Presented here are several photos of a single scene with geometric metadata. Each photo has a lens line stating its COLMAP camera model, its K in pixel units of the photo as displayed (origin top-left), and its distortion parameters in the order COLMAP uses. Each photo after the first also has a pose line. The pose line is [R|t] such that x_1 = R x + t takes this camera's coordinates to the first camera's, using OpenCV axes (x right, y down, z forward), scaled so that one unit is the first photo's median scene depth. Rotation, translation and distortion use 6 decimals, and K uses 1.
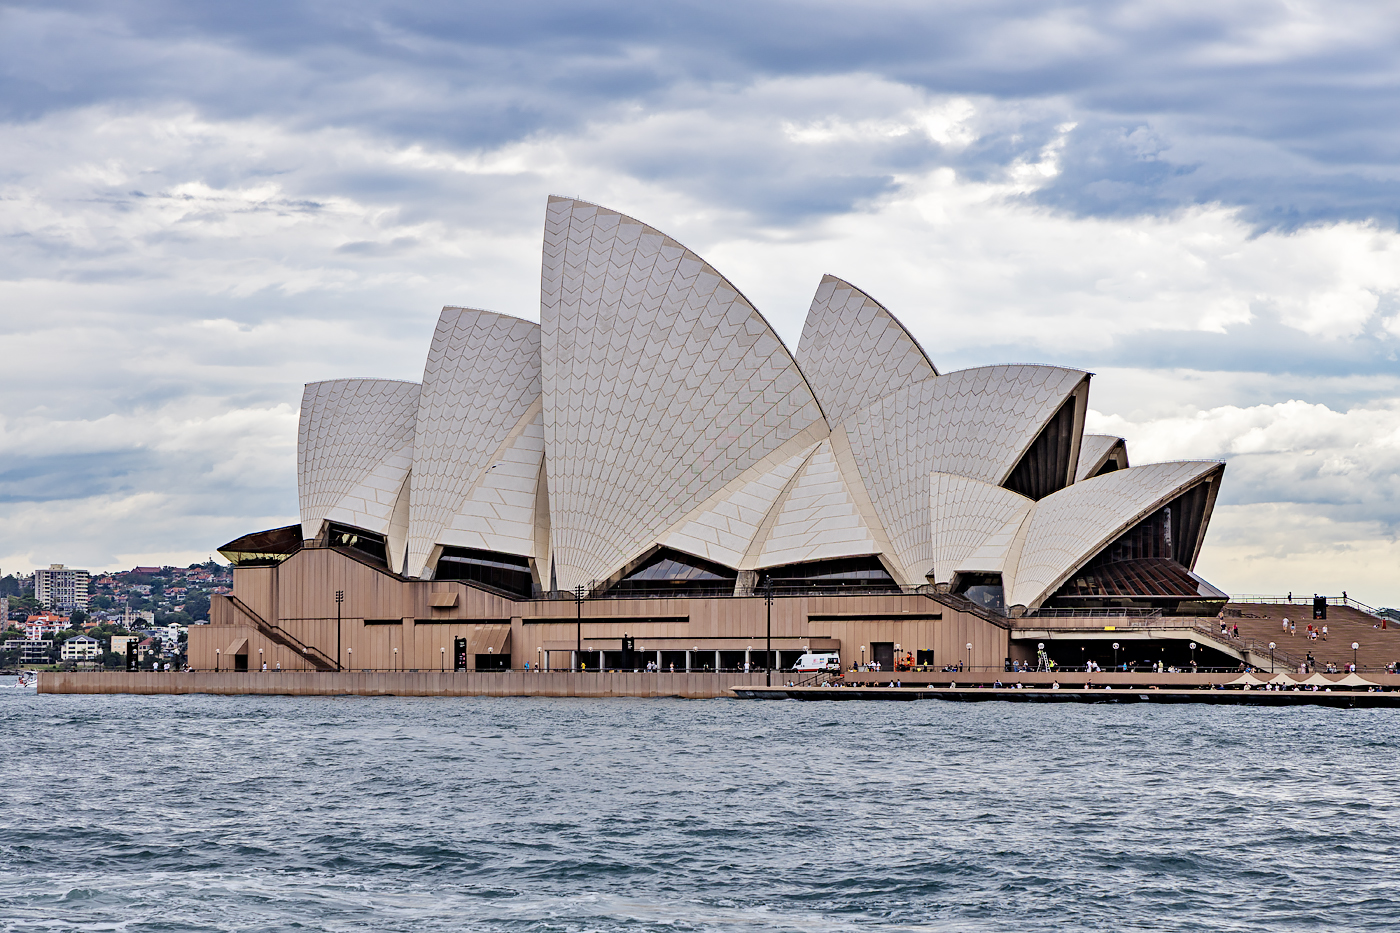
lens RADIAL K [[4263.0, 0, 700.0], [0, 4263.0, 466.1], [0, 0, 1]] dist [0.173295, 0.000000]
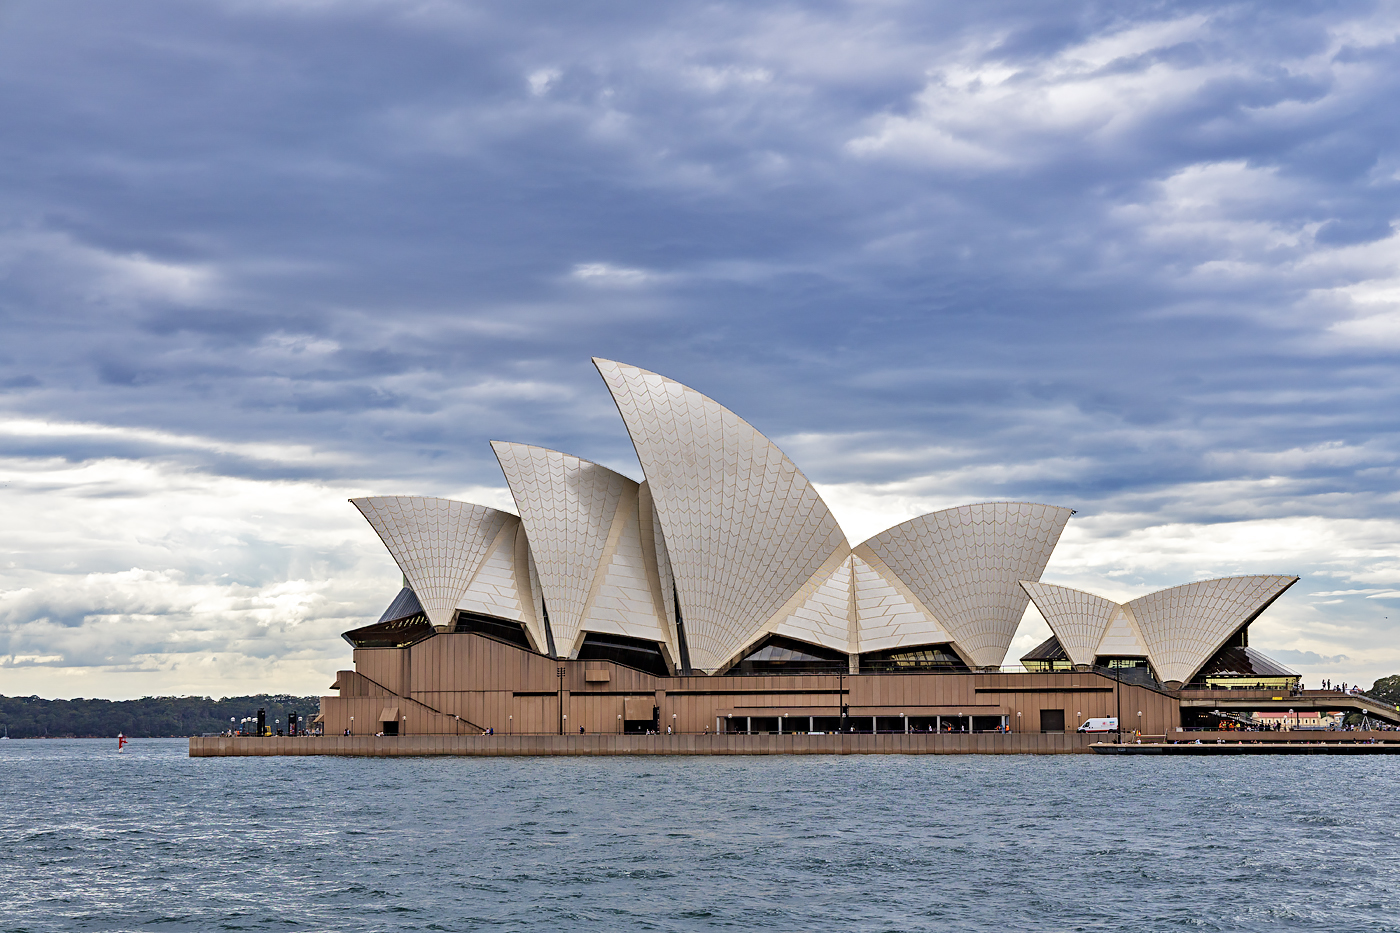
lens RADIAL K [[2542.4, 0, 700.0], [0, 2542.4, 466.5], [0, 0, 1]] dist [0.034786, 0.000000]
pose [[0.858522, 0.047653, 0.510558, -0.415369], [-0.018337, 0.997889, -0.062303, 0.016392], [-0.512449, 0.044126, 0.857583, 0.357548]]
